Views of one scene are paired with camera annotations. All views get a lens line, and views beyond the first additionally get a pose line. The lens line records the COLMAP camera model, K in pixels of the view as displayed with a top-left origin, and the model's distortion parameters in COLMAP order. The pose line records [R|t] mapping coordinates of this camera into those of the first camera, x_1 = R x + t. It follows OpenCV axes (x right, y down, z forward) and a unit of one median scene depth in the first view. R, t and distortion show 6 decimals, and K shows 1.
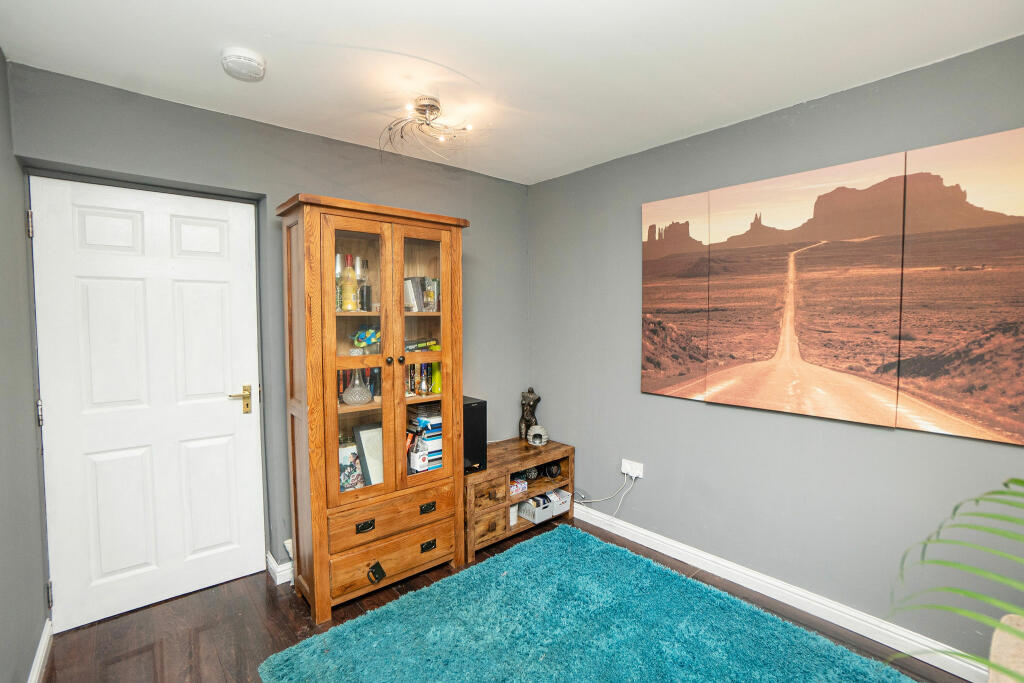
lens RADIAL K [[467.3, 0, 509.8], [0, 467.3, 347.1], [0, 0, 1]] dist [-0.028138, 0.002006]
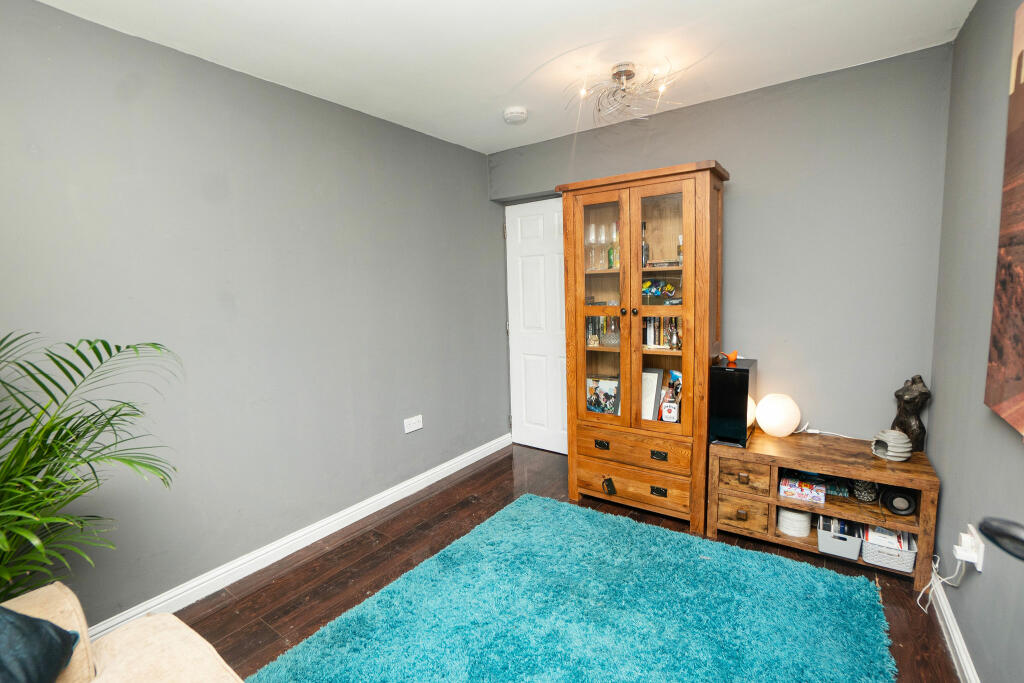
lens RADIAL K [[467.3, 0, 512.8], [0, 467.3, 340.8], [0, 0, 1]] dist [-0.028138, 0.002006]
pose [[0.215018, 0.106864, -0.970746, 0.738187], [-0.027672, 0.994263, 0.103324, -0.009244], [0.976218, 0.004646, 0.216742, 0.450852]]
